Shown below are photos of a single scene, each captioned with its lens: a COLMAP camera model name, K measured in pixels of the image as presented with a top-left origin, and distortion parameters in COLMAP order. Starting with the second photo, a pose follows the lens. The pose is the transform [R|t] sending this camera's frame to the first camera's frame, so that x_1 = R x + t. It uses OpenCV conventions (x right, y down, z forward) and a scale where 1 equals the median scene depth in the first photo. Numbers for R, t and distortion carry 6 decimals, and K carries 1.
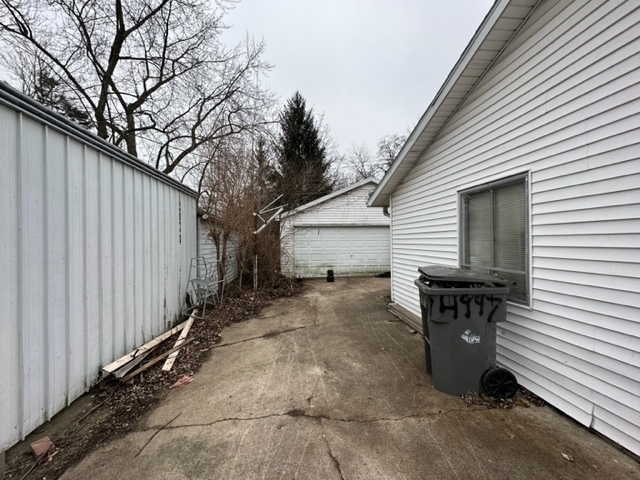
lens RADIAL K [[252.8, 0, 317.2], [0, 252.8, 240.3], [0, 0, 1]] dist [-0.002738, 0.000823]
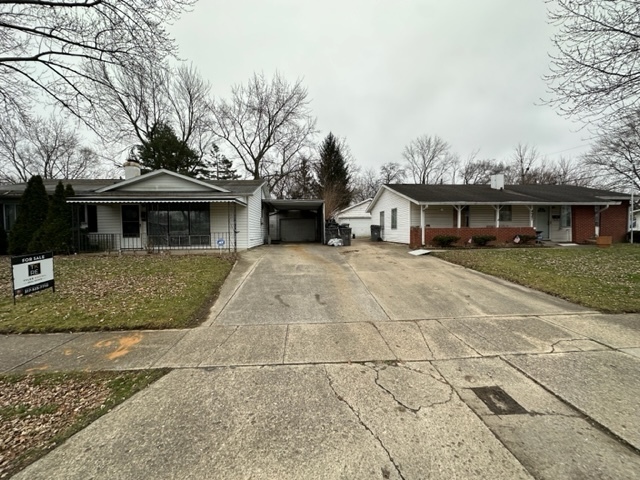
lens RADIAL K [[252.8, 0, 318.5], [0, 252.8, 239.2], [0, 0, 1]] dist [-0.002738, 0.000823]
pose [[0.998506, 0.004815, -0.054429, -0.108237], [-0.002967, 0.999418, 0.033985, 0.050220], [0.054561, -0.033773, 0.997939, -1.045797]]
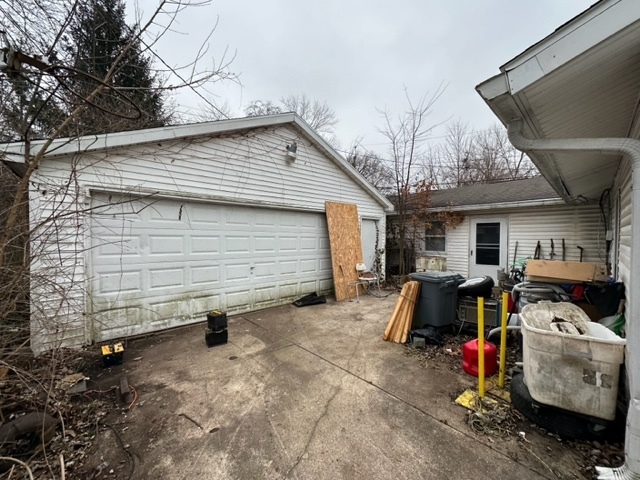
lens RADIAL K [[252.8, 0, 320.0], [0, 252.8, 240.5], [0, 0, 1]] dist [-0.002738, 0.000823]
pose [[0.812043, 0.006786, 0.583558, -0.027357], [-0.018783, 0.999718, 0.014513, -0.000900], [-0.583295, -0.022746, 0.811942, 0.364141]]
